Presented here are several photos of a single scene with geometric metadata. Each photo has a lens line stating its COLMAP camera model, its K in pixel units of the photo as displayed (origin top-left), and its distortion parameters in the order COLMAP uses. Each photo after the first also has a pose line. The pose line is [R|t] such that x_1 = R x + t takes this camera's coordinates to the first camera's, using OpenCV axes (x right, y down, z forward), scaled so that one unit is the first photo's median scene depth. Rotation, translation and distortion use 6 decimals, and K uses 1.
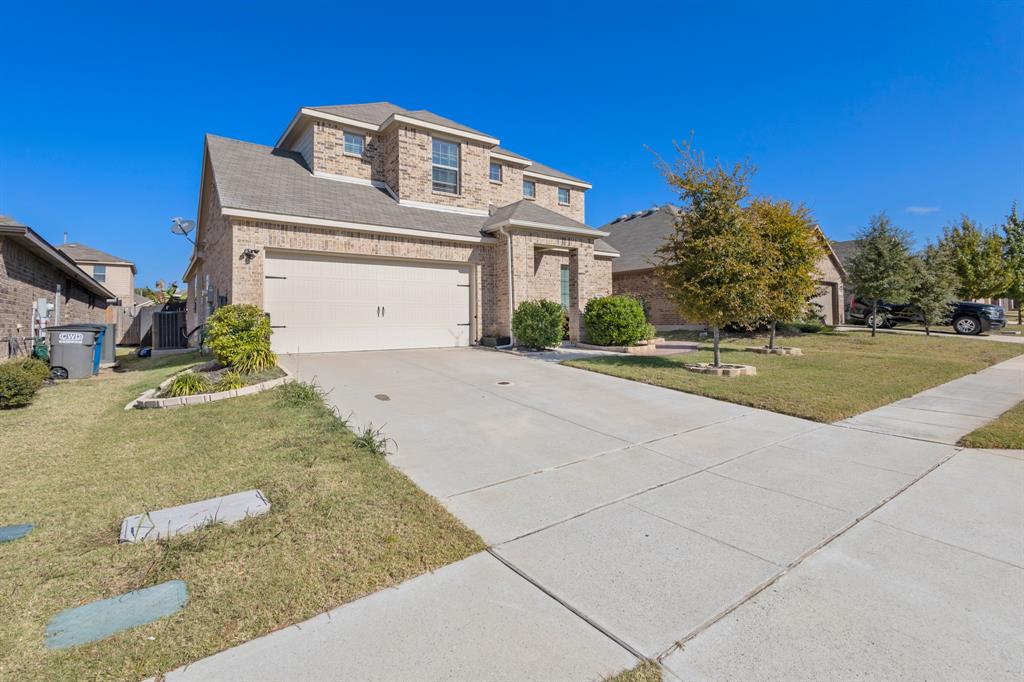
lens RADIAL K [[480.0, 0, 534.6], [0, 480.0, 316.0], [0, 0, 1]] dist [0.005900, 0.000381]
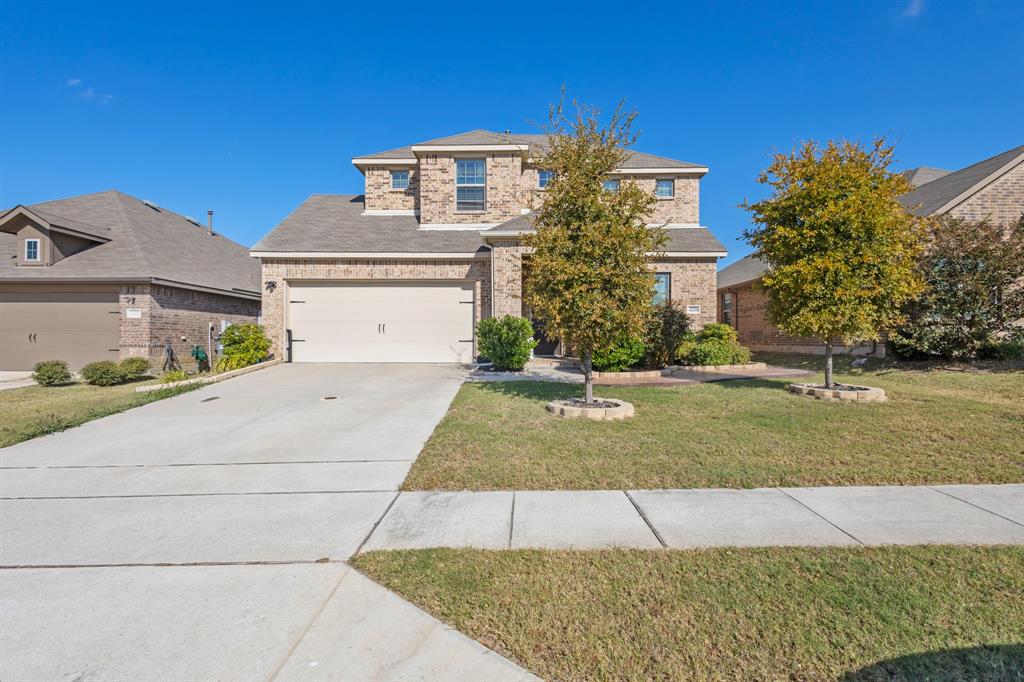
lens RADIAL K [[480.0, 0, 513.5], [0, 480.0, 343.2], [0, 0, 1]] dist [0.005900, 0.000381]
pose [[0.798053, 0.017171, -0.602342, 0.534164], [-0.002491, 0.999679, 0.025198, -0.003869], [0.602582, -0.018609, 0.797840, 0.259130]]
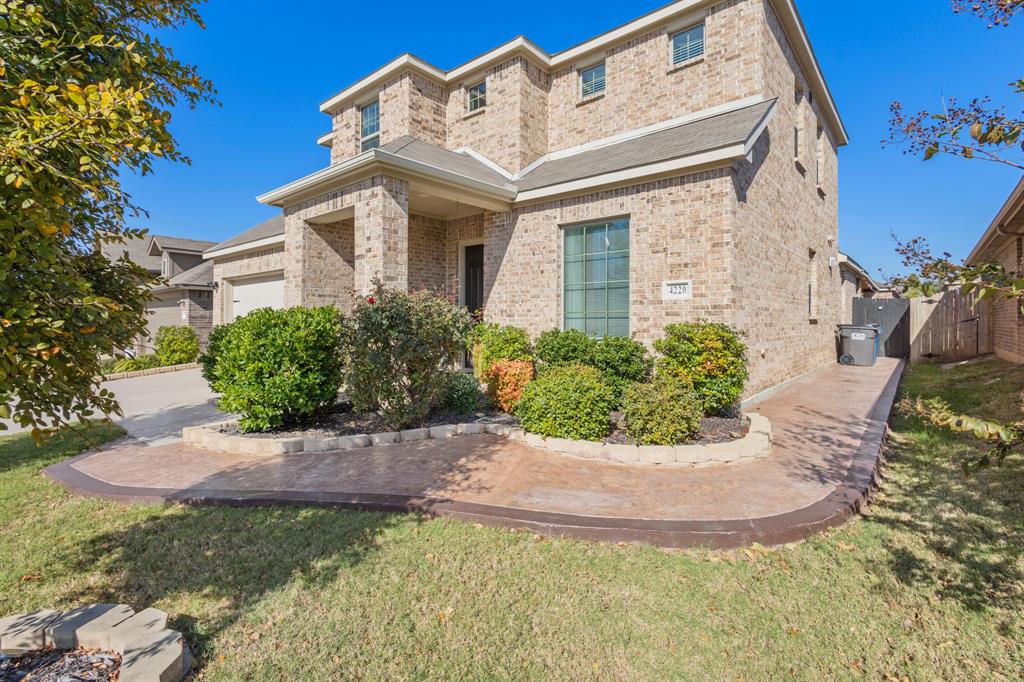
lens RADIAL K [[480.0, 0, 512.4], [0, 480.0, 331.7], [0, 0, 1]] dist [0.005900, 0.000381]
pose [[0.202575, 0.037061, -0.978565, 0.652621], [0.007508, 0.999195, 0.039397, -0.032292], [0.979238, -0.015328, 0.202133, 1.131922]]
